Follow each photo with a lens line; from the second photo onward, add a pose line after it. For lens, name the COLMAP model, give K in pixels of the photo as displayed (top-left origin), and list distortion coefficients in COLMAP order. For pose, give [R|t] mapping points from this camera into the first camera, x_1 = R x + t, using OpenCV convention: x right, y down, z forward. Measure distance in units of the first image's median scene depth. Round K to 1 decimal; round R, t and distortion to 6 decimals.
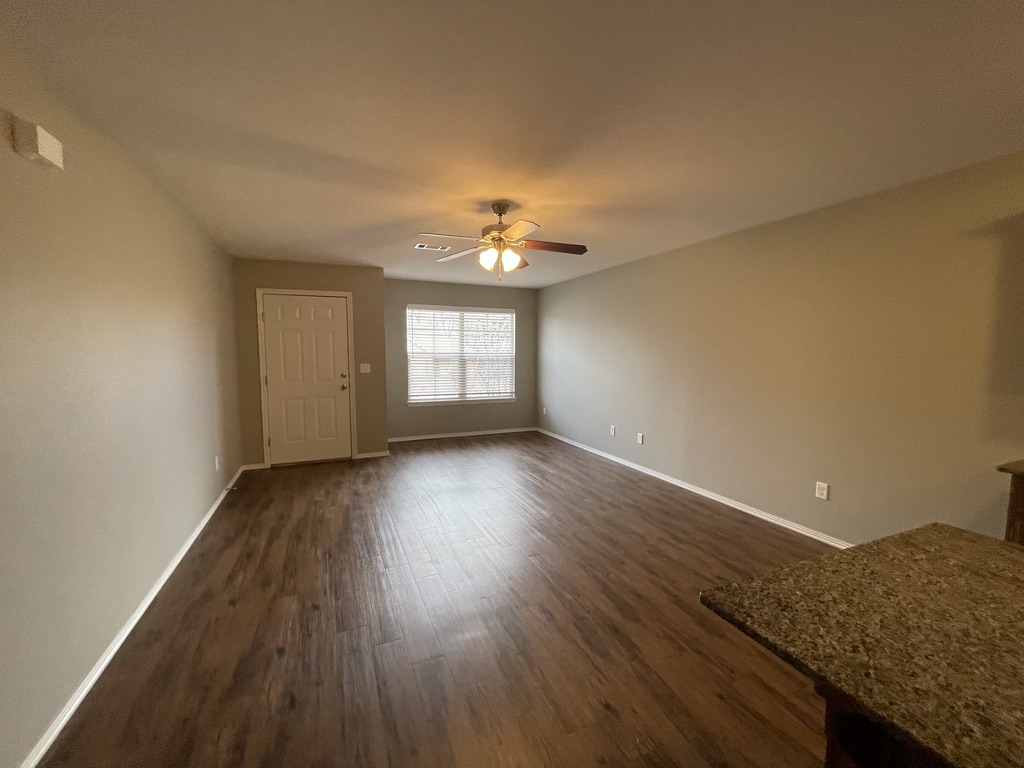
lens RADIAL K [[413.9, 0, 507.2], [0, 413.9, 382.6], [0, 0, 1]] dist [0.008691, -0.005688]
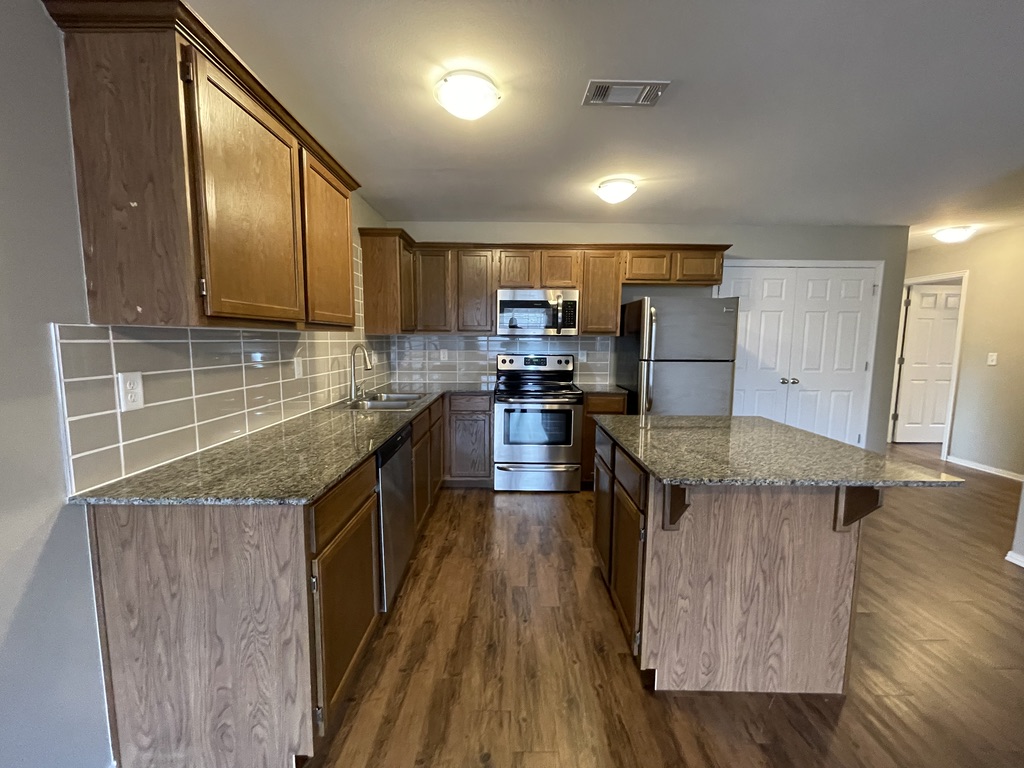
lens RADIAL K [[413.9, 0, 507.2], [0, 413.9, 382.6], [0, 0, 1]] dist [0.008691, -0.005688]
pose [[-0.915613, -0.050004, 0.398939, 0.654332], [0.024016, 0.983662, 0.178414, -0.064323], [-0.401342, 0.172939, -0.899453, 1.364279]]
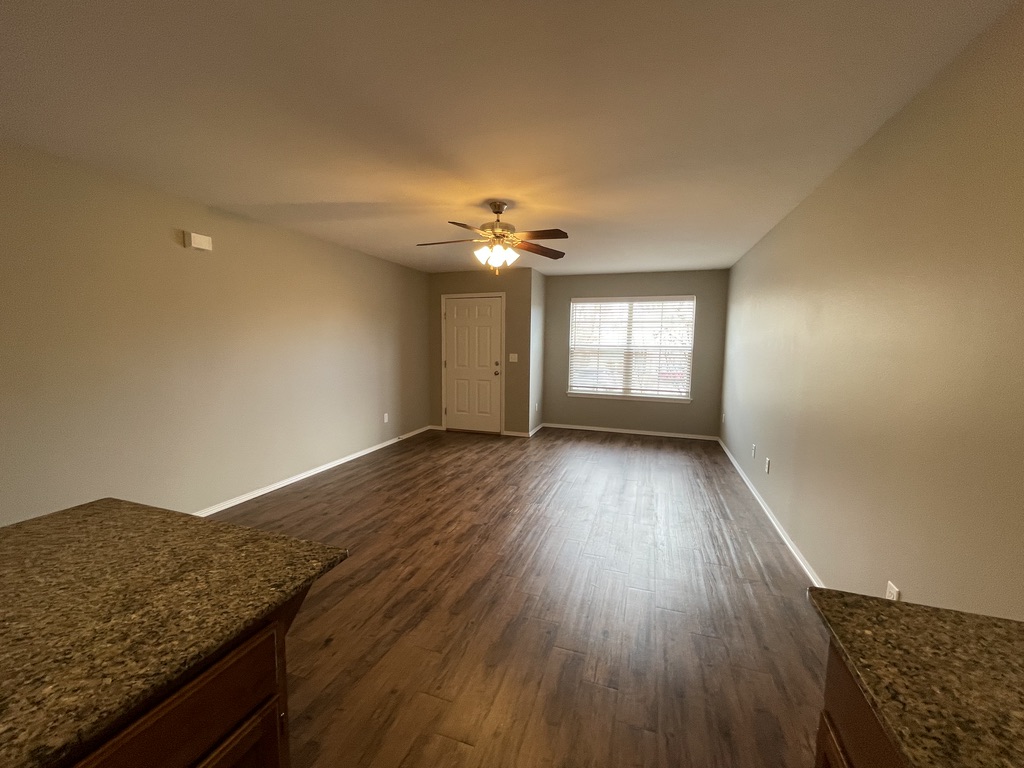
lens RADIAL K [[413.9, 0, 507.2], [0, 413.9, 382.6], [0, 0, 1]] dist [0.008691, -0.005688]
pose [[0.742544, 0.070736, -0.666051, 1.191329], [-0.059655, 0.997440, 0.039424, -0.029980], [0.667135, 0.010460, 0.744863, 0.391991]]
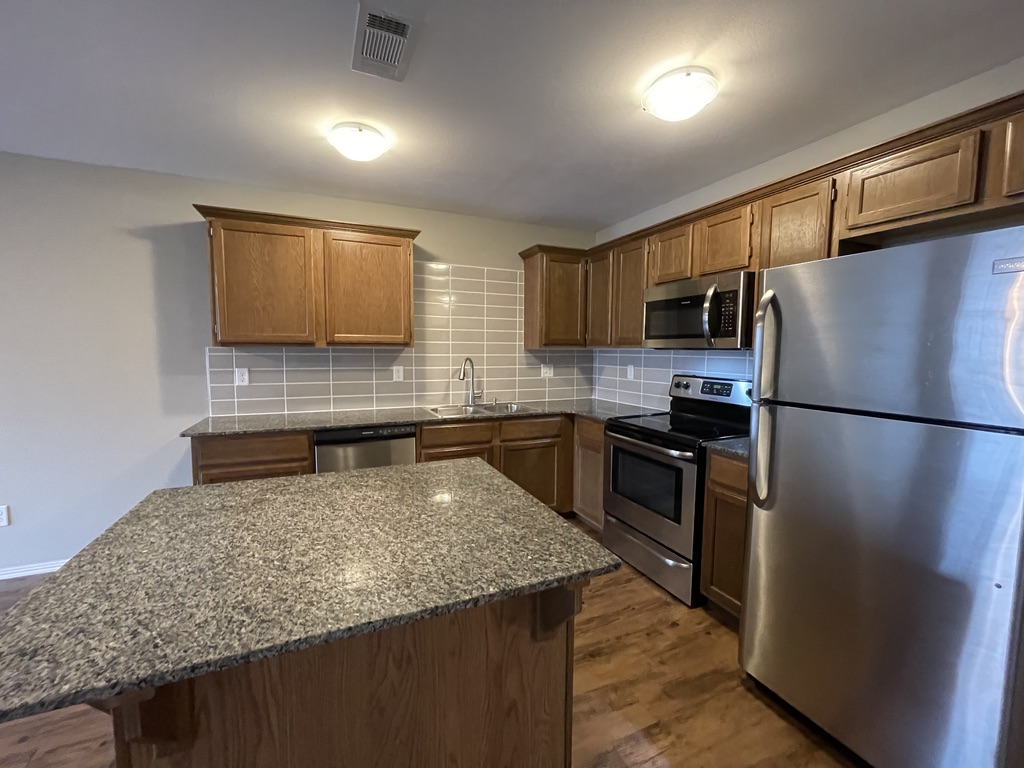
lens RADIAL K [[413.9, 0, 507.2], [0, 413.9, 382.6], [0, 0, 1]] dist [0.008691, -0.005688]
pose [[-0.014665, -0.084147, 0.996345, -0.024027], [0.074918, 0.993559, 0.085015, 0.022667], [-0.997082, 0.075891, -0.008267, 0.046540]]
